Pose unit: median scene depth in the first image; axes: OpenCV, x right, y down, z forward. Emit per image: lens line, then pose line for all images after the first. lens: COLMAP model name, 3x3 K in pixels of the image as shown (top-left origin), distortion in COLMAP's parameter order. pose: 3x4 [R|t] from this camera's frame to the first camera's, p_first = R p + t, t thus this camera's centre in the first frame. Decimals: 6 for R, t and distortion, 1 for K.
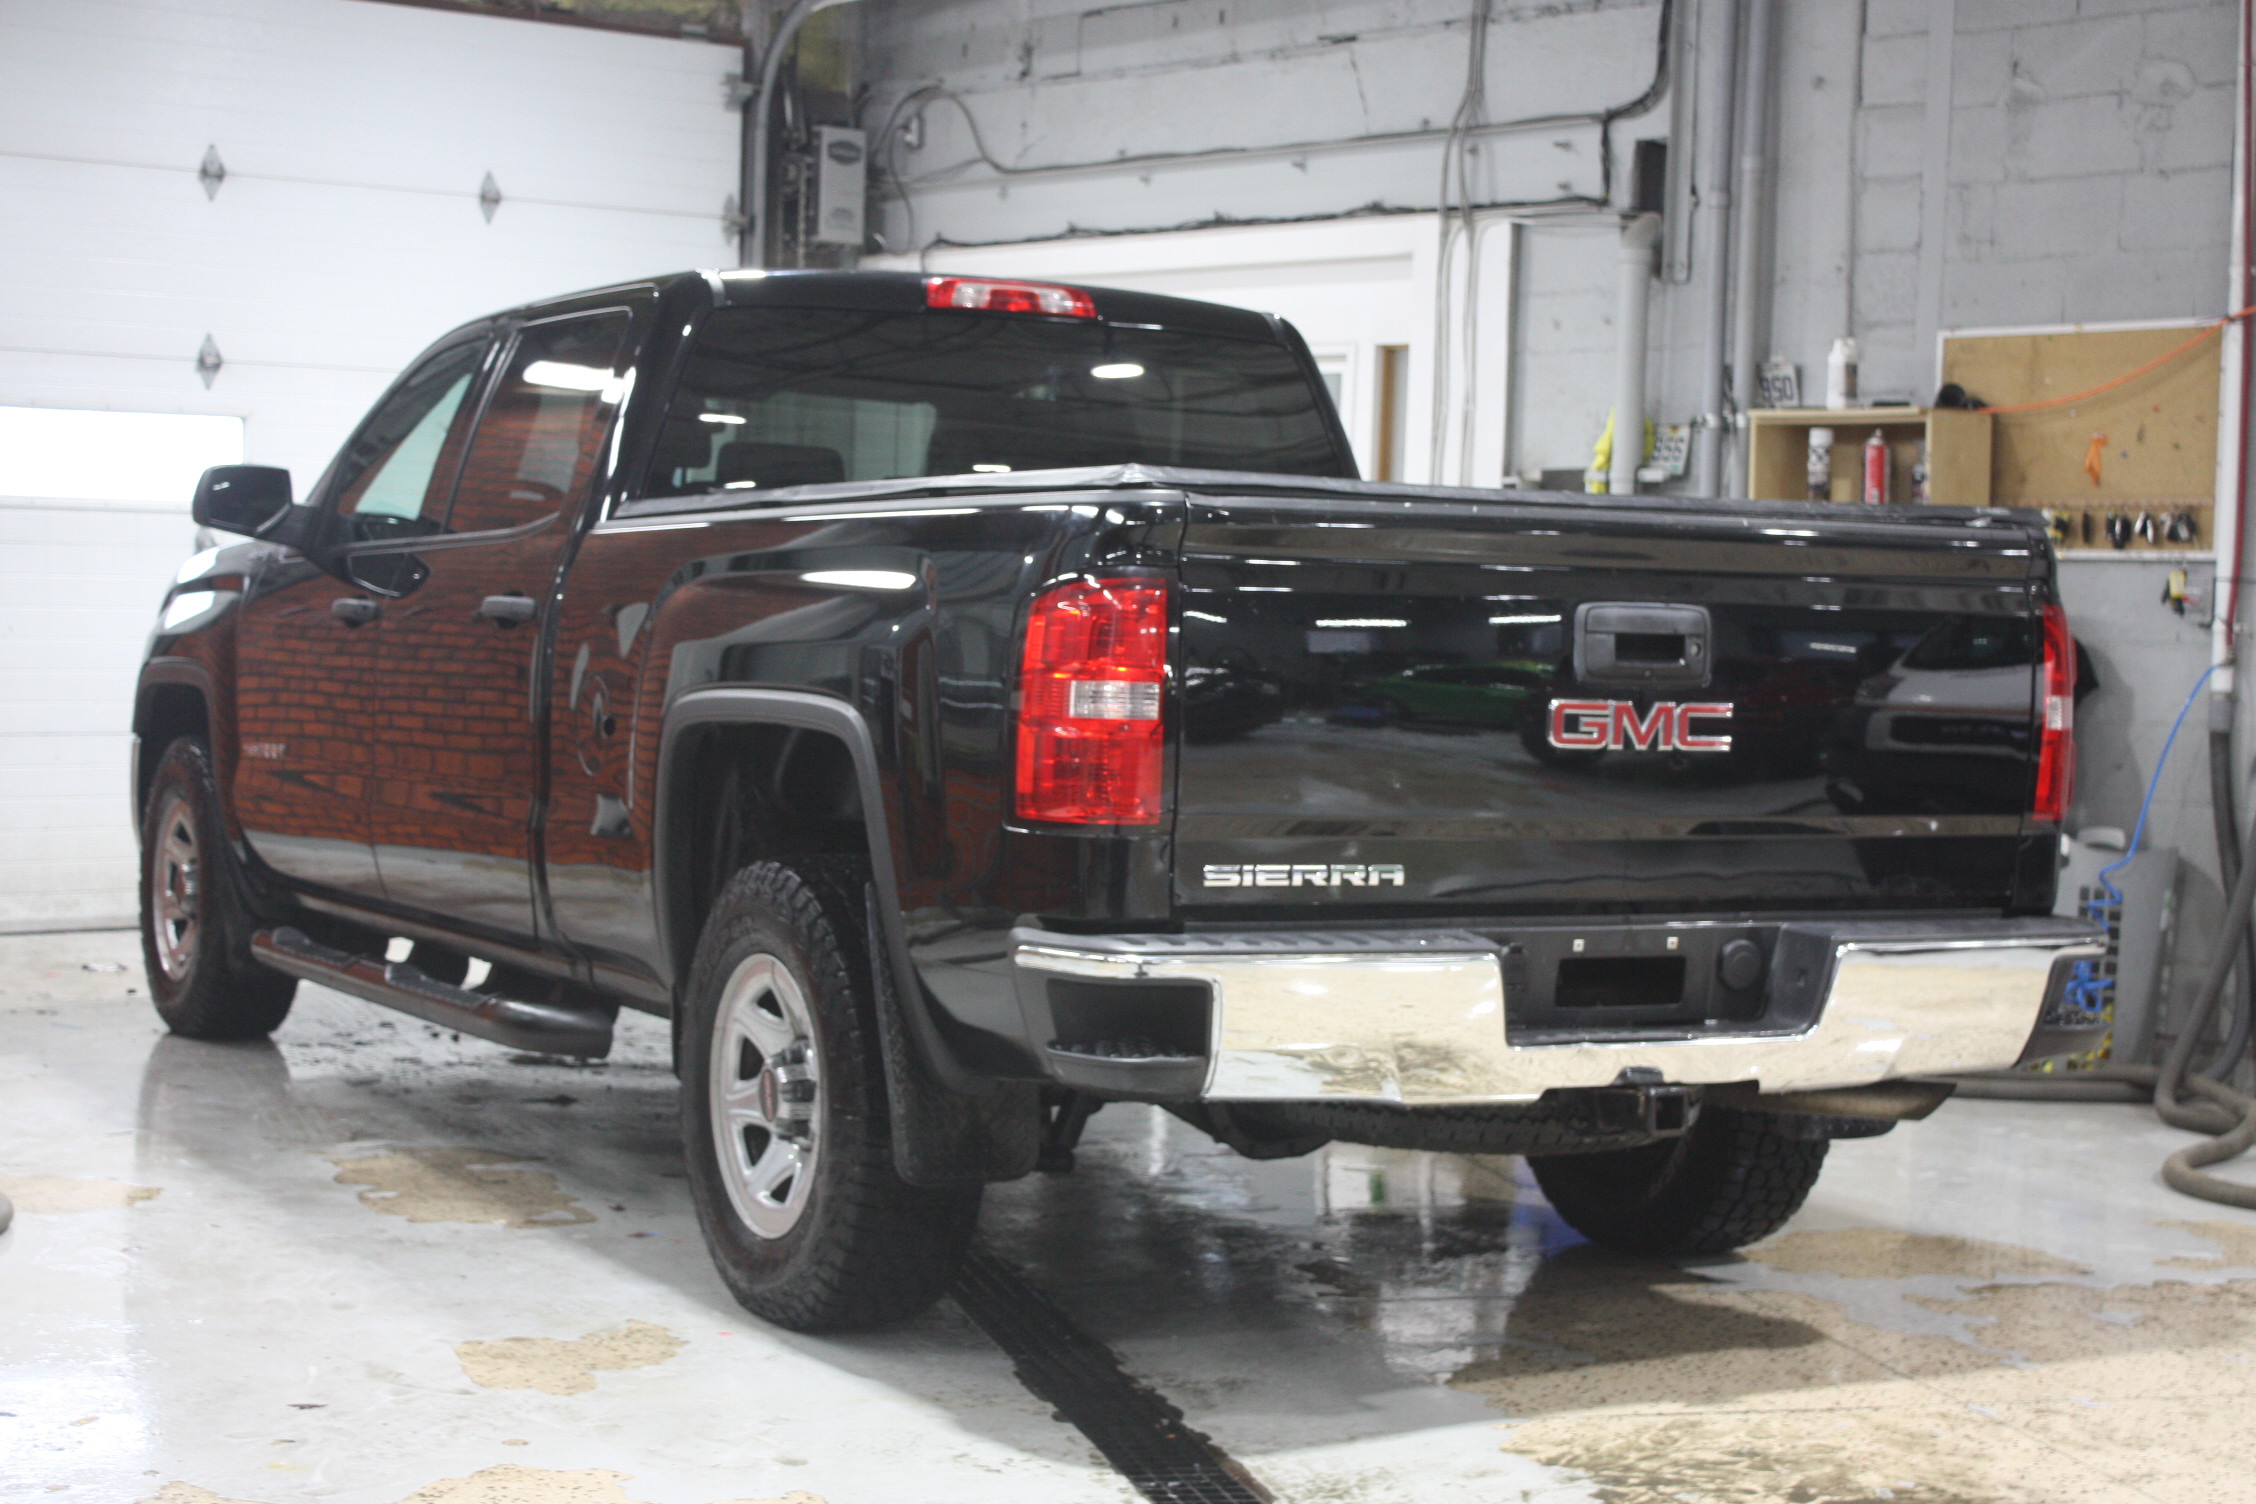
lens RADIAL K [[3974.4, 0, 1127.4], [0, 3974.4, 749.4], [0, 0, 1]] dist [0.021997, 0.000000]
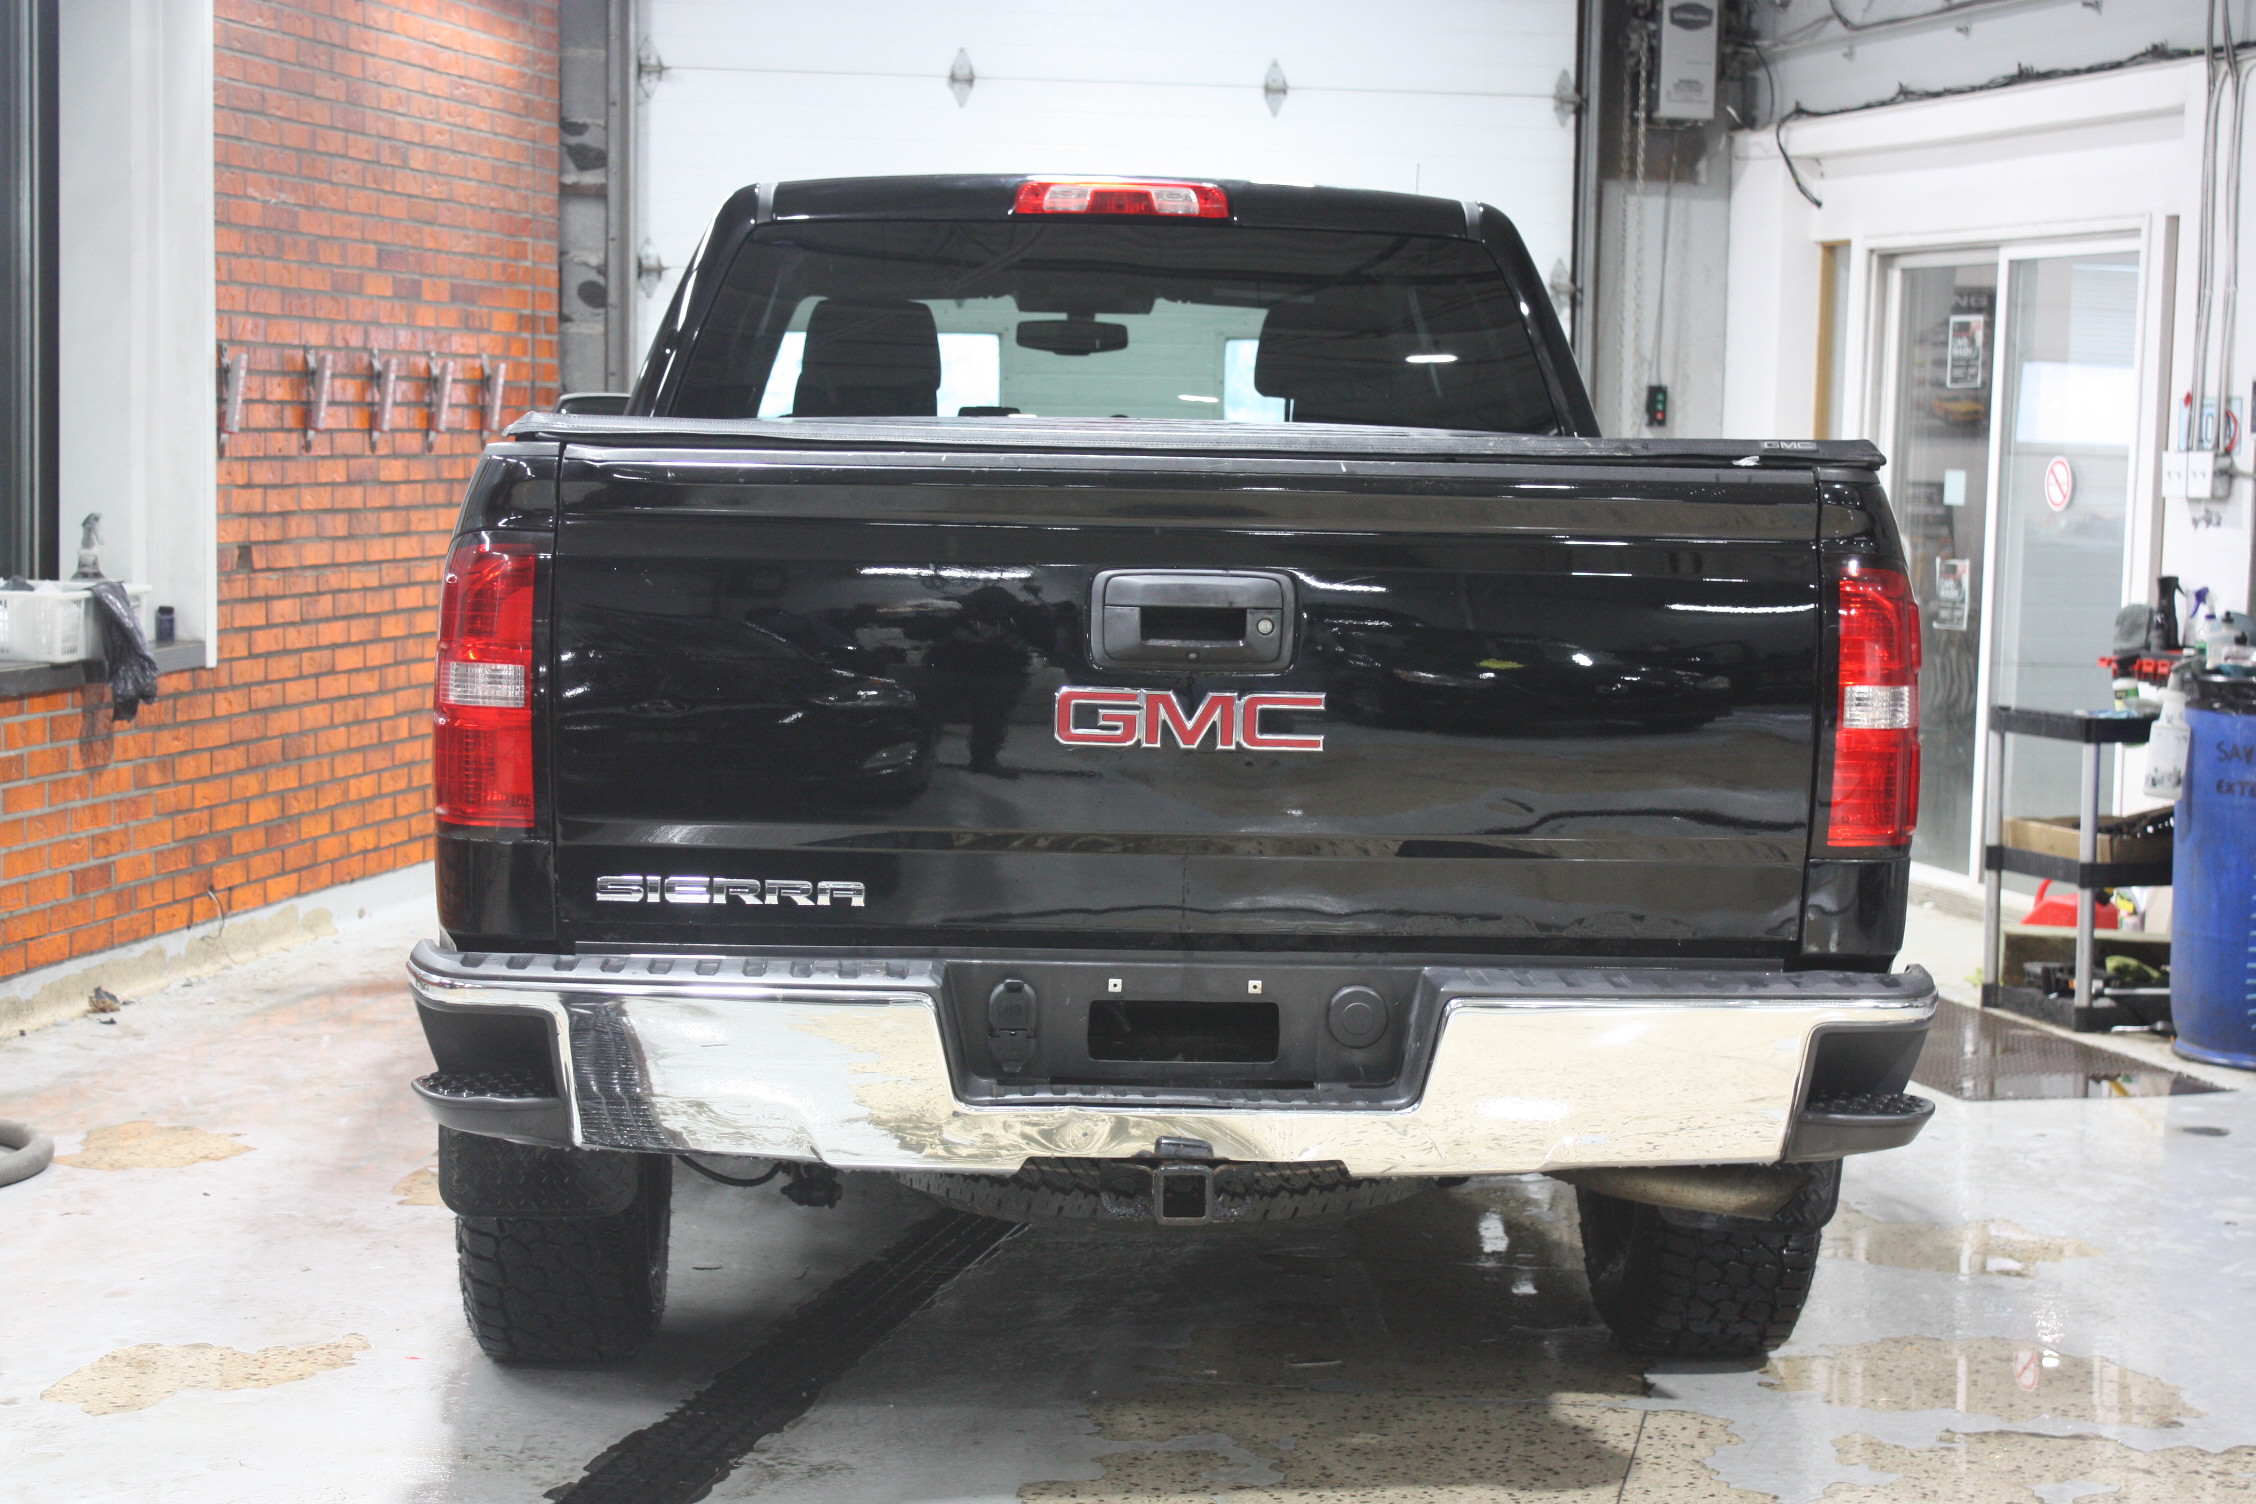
lens RADIAL K [[4154.0, 0, 1128.1], [0, 4154.0, 742.3], [0, 0, 1]] dist [0.027850, 0.000000]
pose [[0.903459, 0.020094, -0.428204, 0.476473], [-0.009959, 0.999615, 0.025898, -0.022980], [0.428559, -0.019133, 0.903311, 0.223197]]
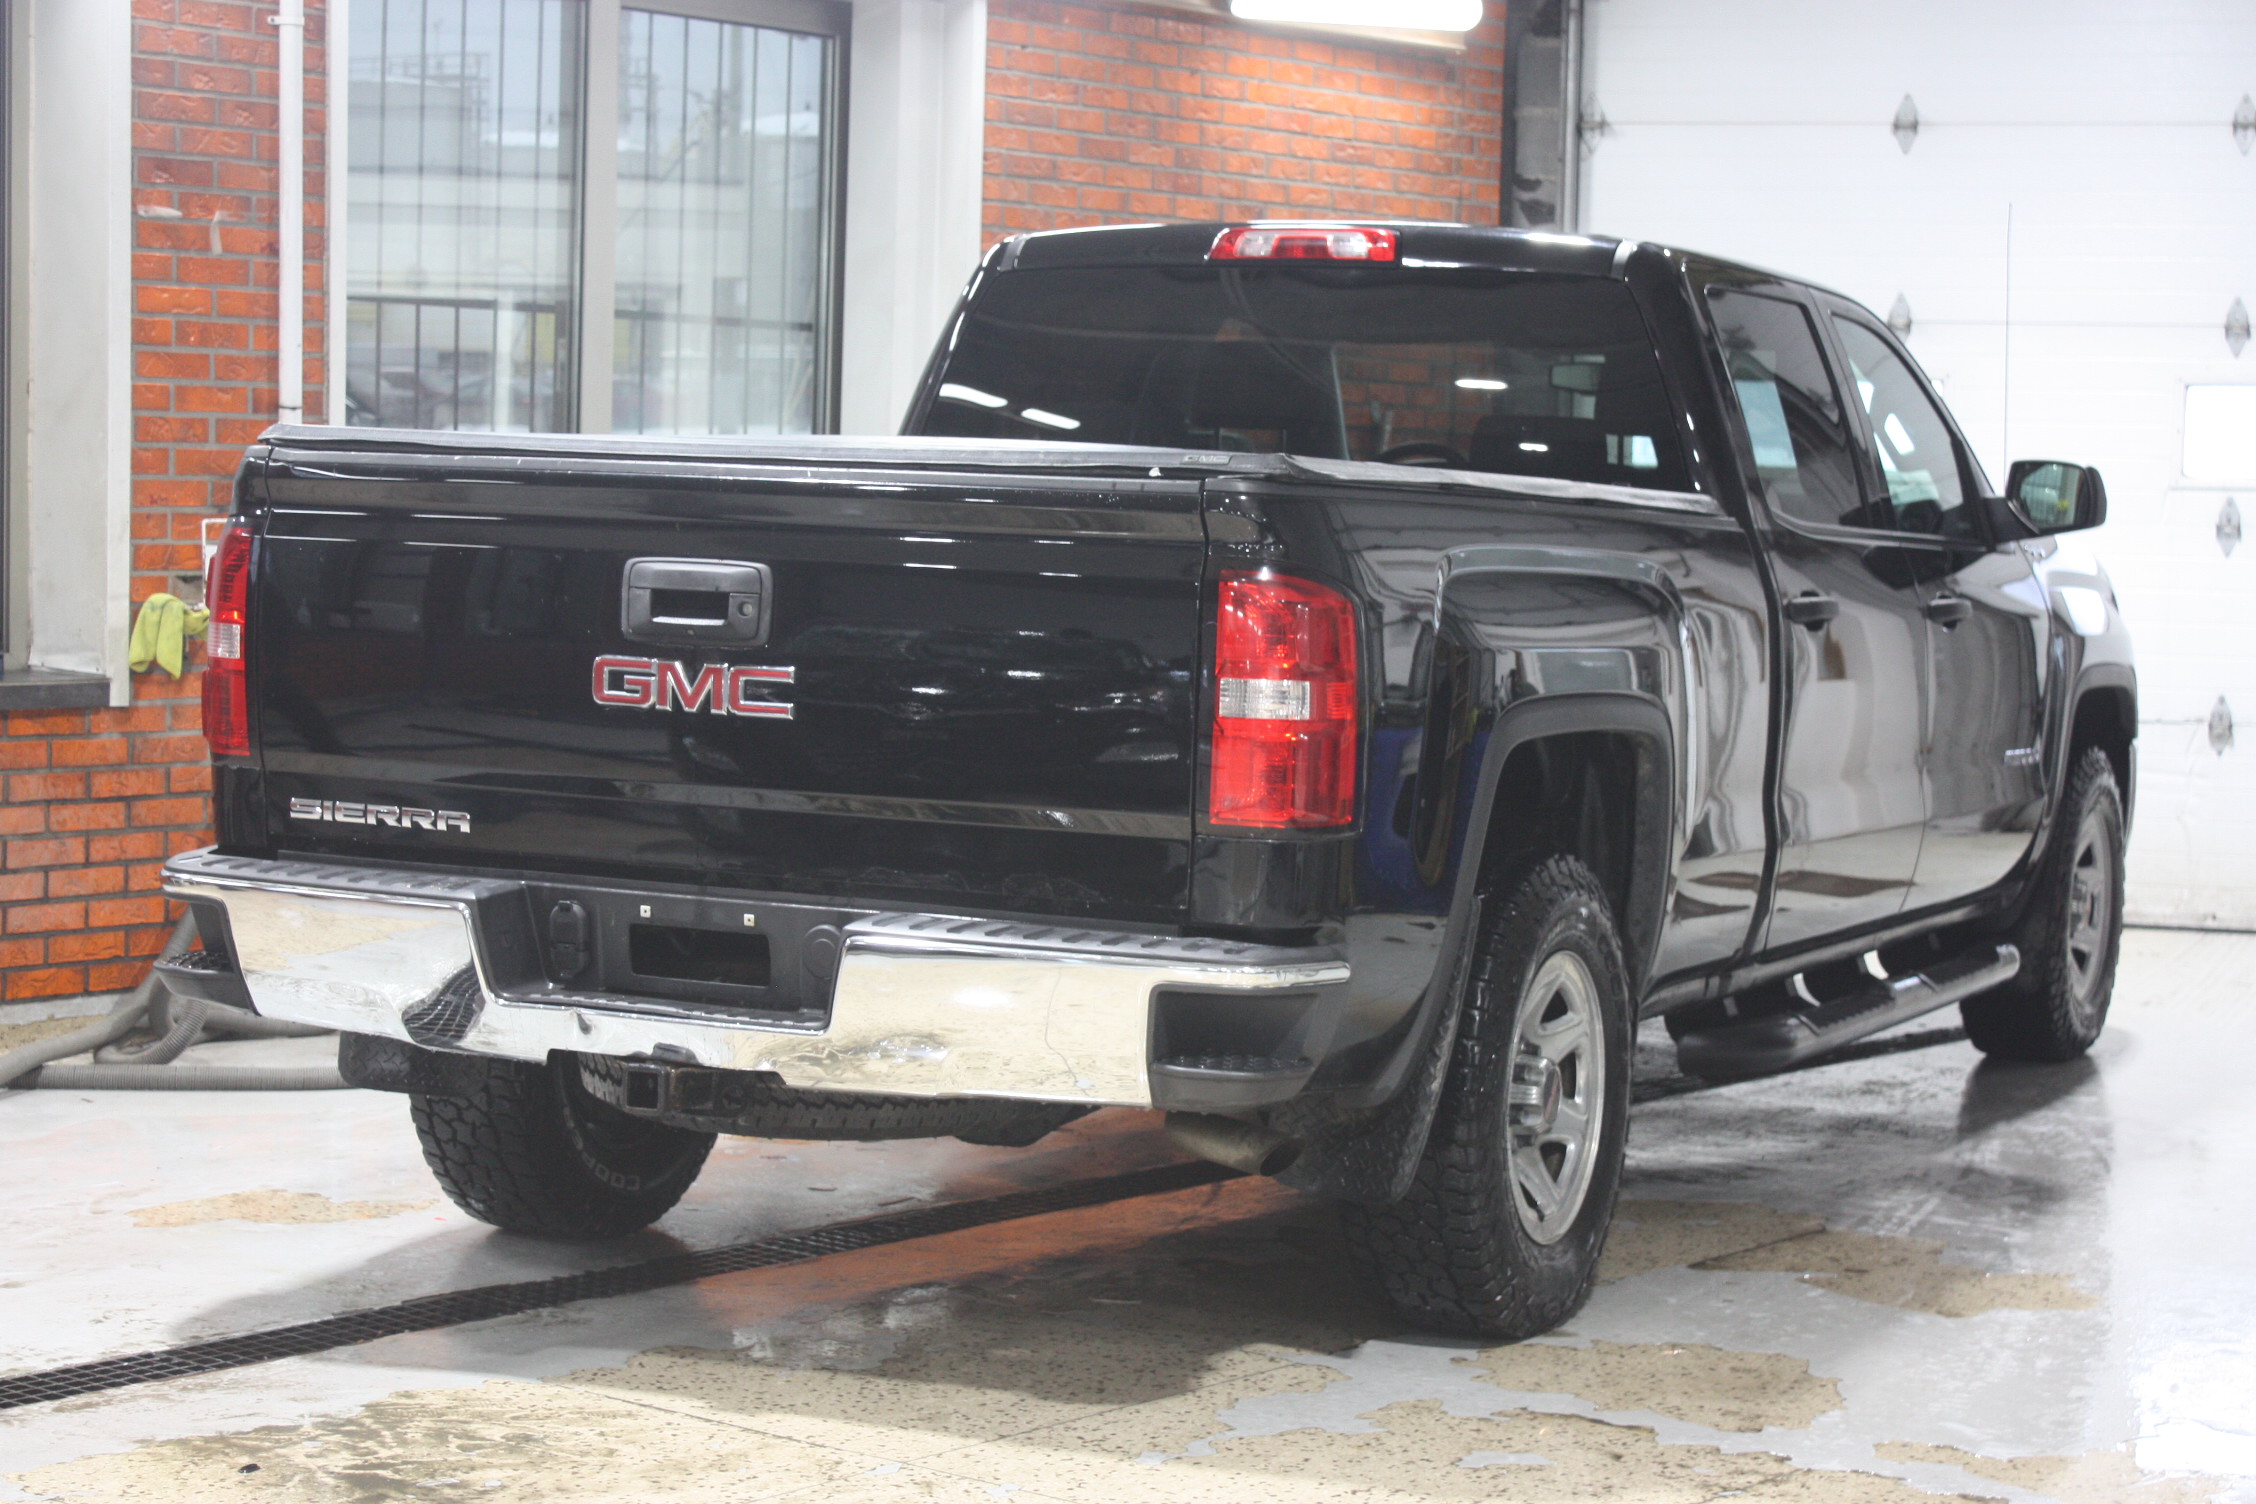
lens RADIAL K [[4352.7, 0, 1127.2], [0, 4352.7, 762.8], [0, 0, 1]] dist [0.099511, 0.000000]
pose [[0.588689, 0.047828, -0.806943, 1.023011], [-0.046942, 0.998586, 0.024942, -0.018453], [0.806995, 0.023197, 0.590102, 0.462045]]
